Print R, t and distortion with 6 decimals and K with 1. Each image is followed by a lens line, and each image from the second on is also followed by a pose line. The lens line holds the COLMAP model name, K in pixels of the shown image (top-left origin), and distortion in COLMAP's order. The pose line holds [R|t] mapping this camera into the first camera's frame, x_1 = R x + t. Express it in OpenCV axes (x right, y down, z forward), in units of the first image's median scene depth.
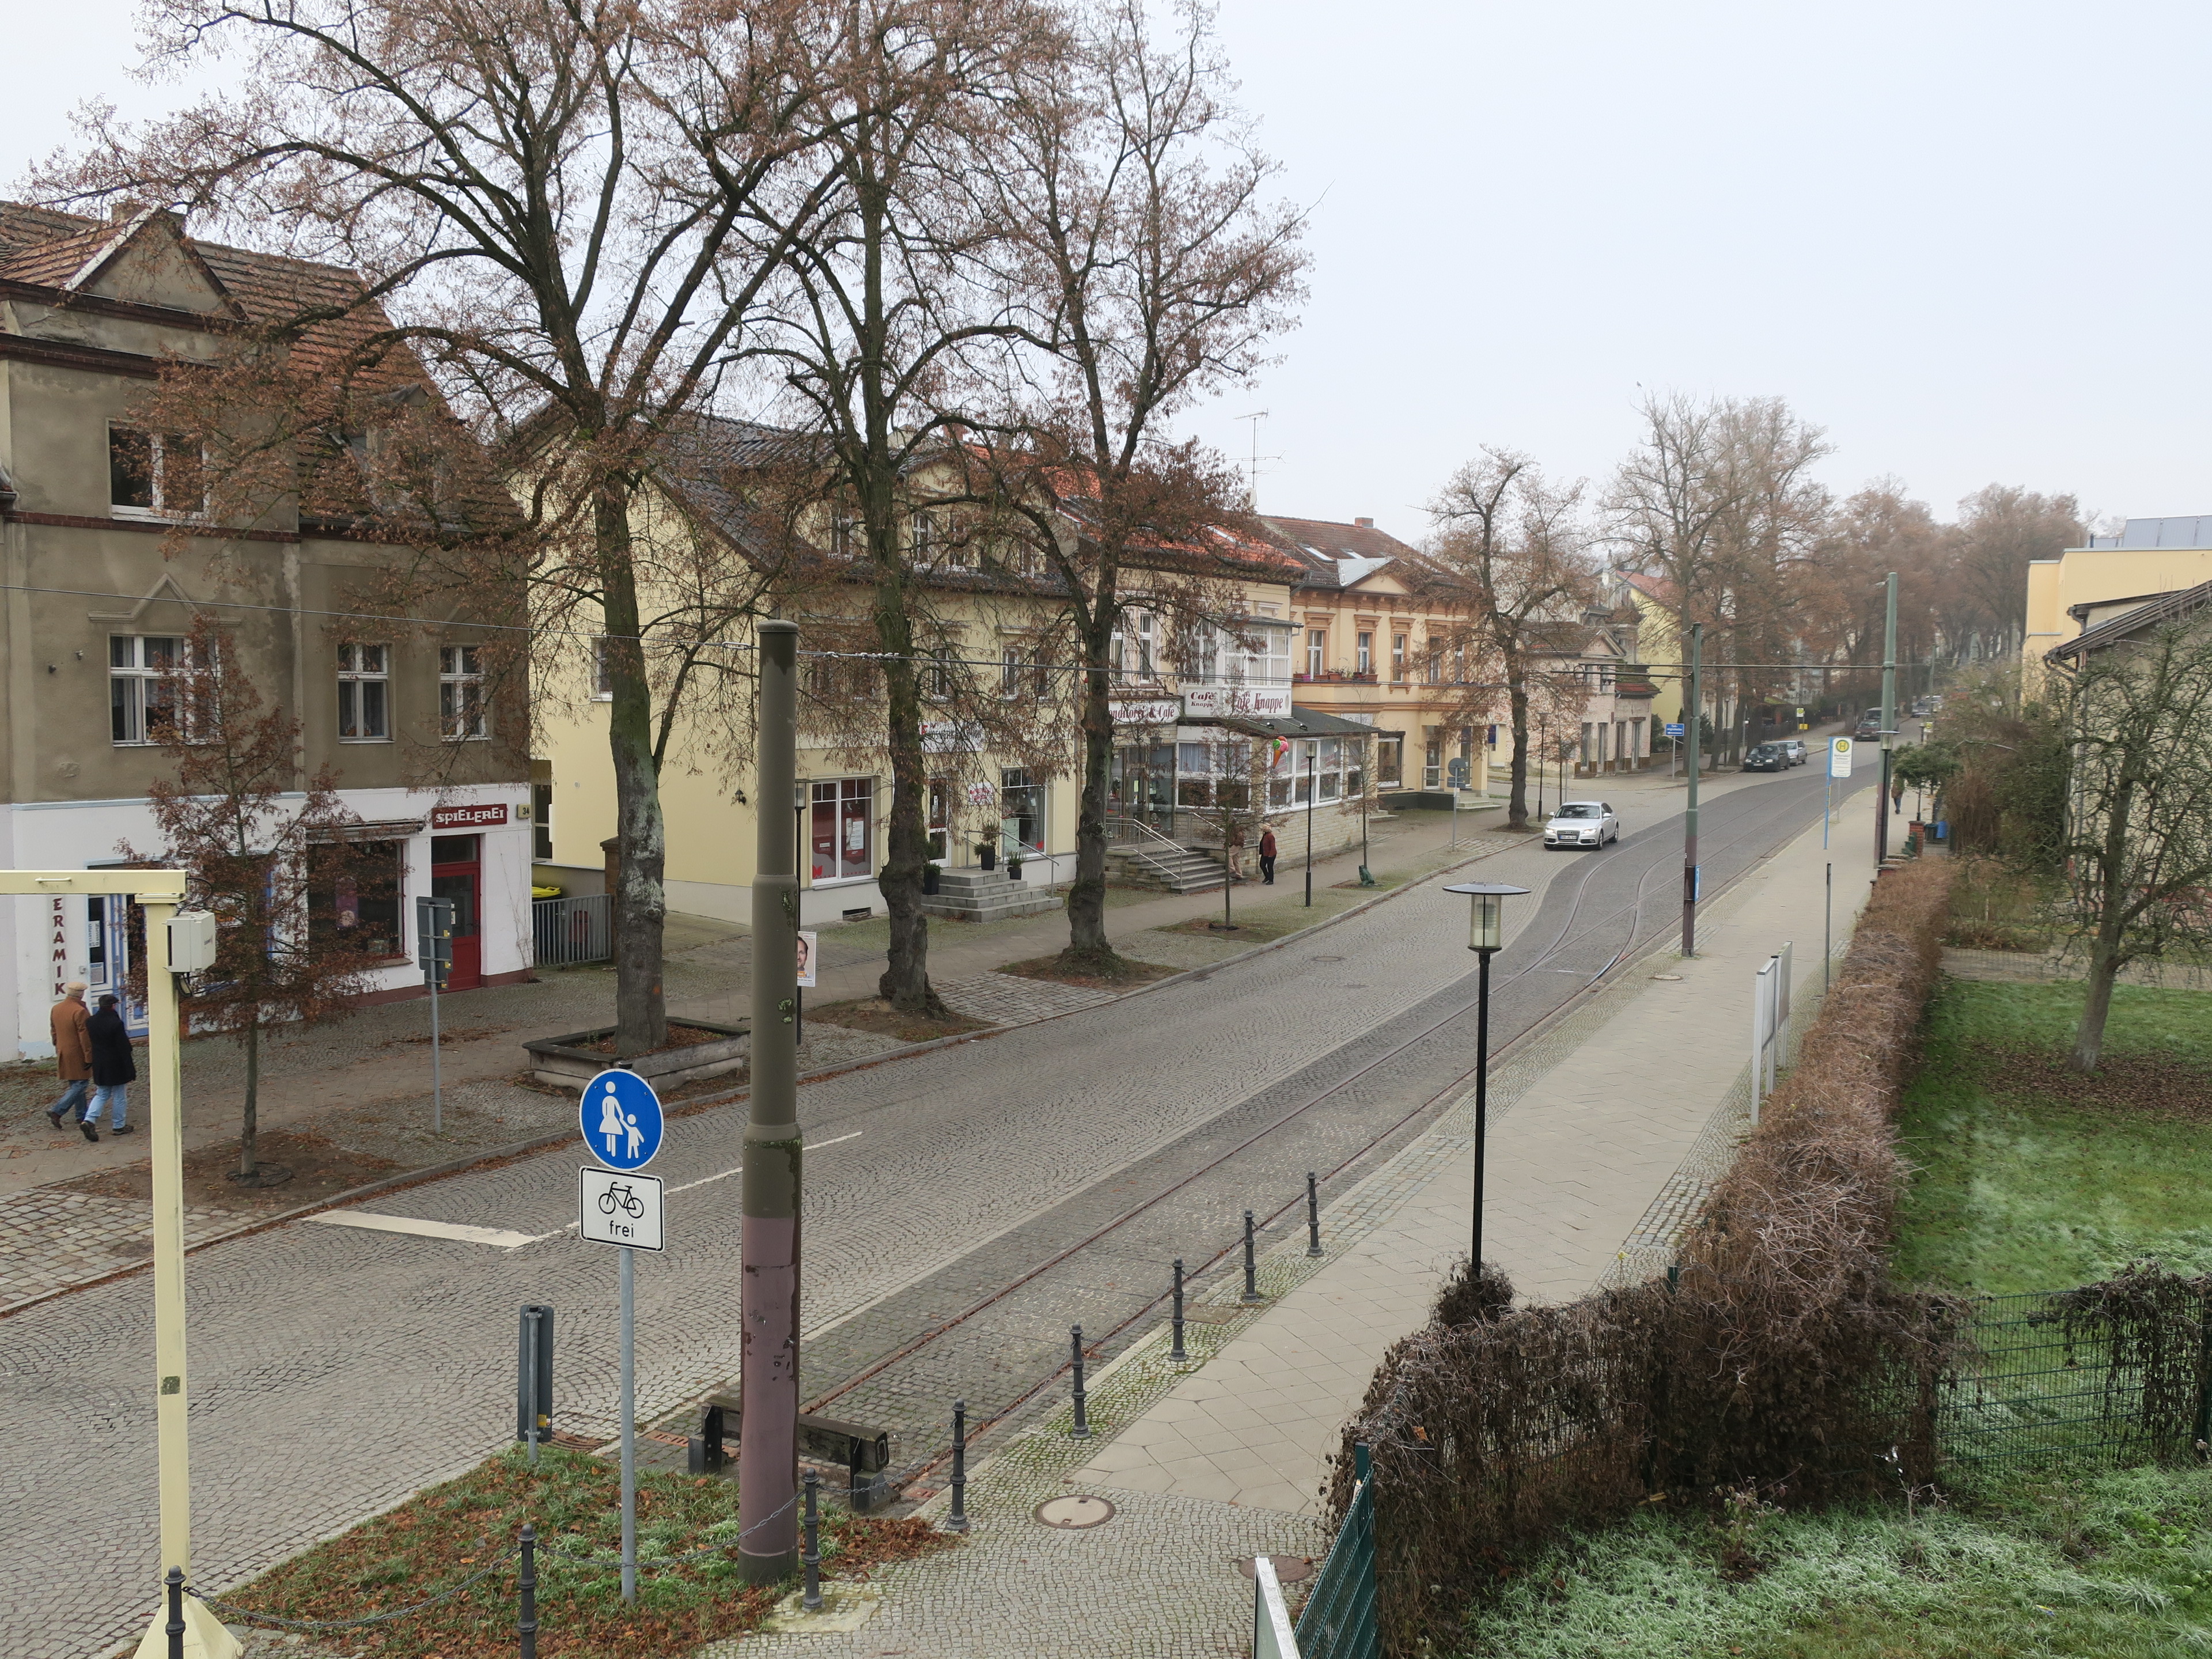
lens RADIAL K [[1957.3, 0, 1106.0], [0, 1957.3, 829.5], [0, 0, 1]] dist [0.003721, -0.002303]
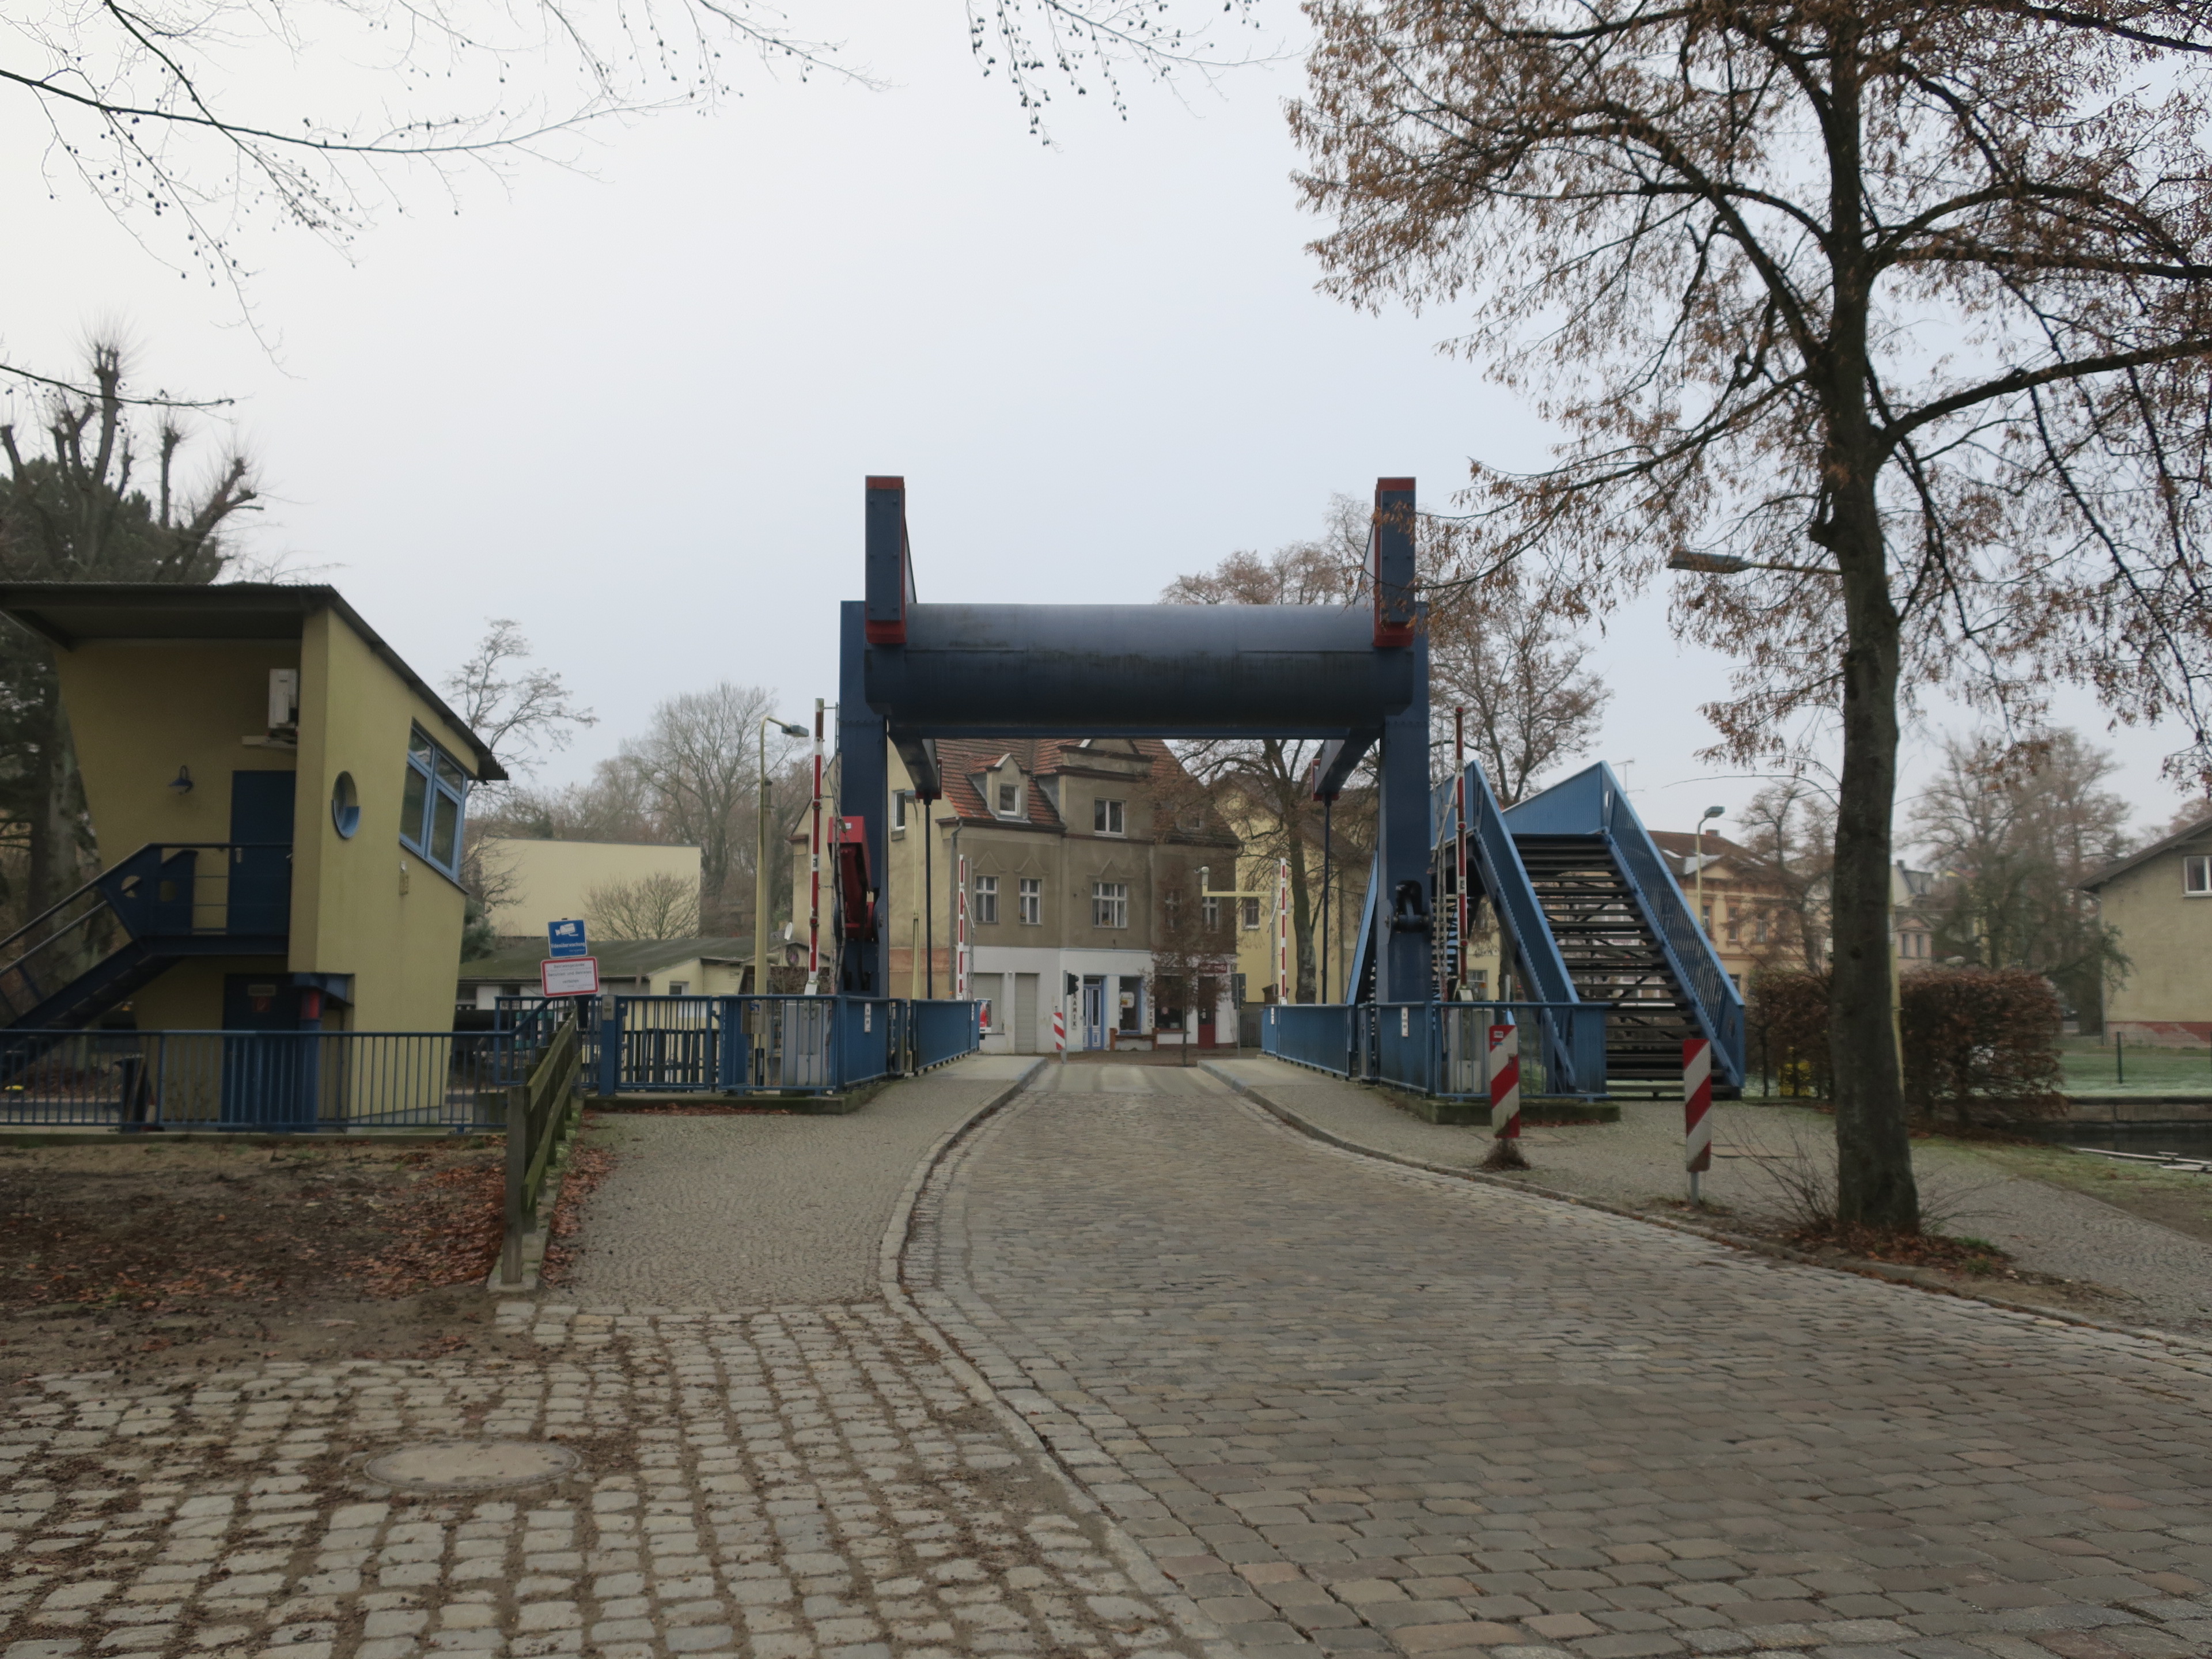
lens RADIAL K [[1957.3, 0, 1106.0], [0, 1957.3, 829.5], [0, 0, 1]] dist [0.003721, -0.002303]
pose [[0.974727, -0.030526, -0.221306, 0.041896], [-0.007581, 0.985530, -0.169331, 0.183961], [0.223273, 0.166729, 0.960391, -1.001135]]
